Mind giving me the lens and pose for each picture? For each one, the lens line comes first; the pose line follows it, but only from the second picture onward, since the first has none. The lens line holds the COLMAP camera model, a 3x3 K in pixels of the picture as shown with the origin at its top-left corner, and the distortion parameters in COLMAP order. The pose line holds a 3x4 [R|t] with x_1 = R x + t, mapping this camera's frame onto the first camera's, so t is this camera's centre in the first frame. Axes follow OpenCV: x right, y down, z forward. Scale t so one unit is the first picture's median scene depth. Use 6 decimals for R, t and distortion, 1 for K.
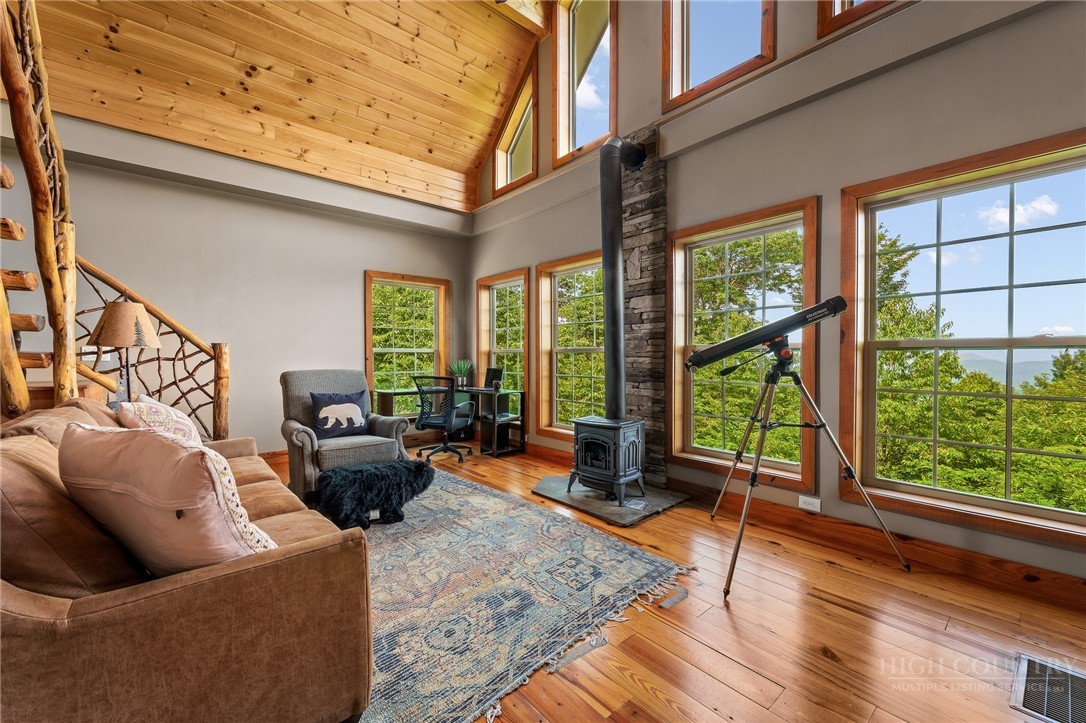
lens RADIAL K [[433.3, 0, 543.0], [0, 433.3, 361.5], [0, 0, 1]] dist [0.000295, -0.000089]
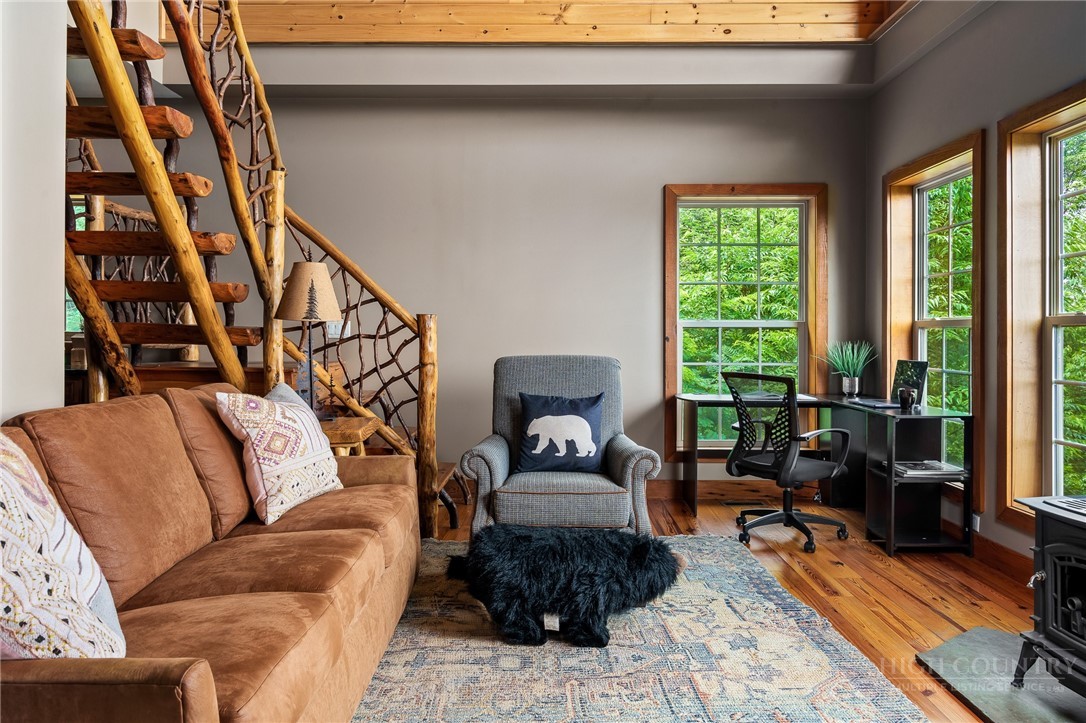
lens RADIAL K [[742.2, 0, 541.7], [0, 742.2, 334.3], [0, 0, 1]] dist [-0.013533, 0.000424]
pose [[0.752345, 0.003447, -0.658760, 0.178836], [-0.012666, 0.999877, -0.009234, -0.001246], [0.658648, 0.015291, 0.752296, 0.233211]]
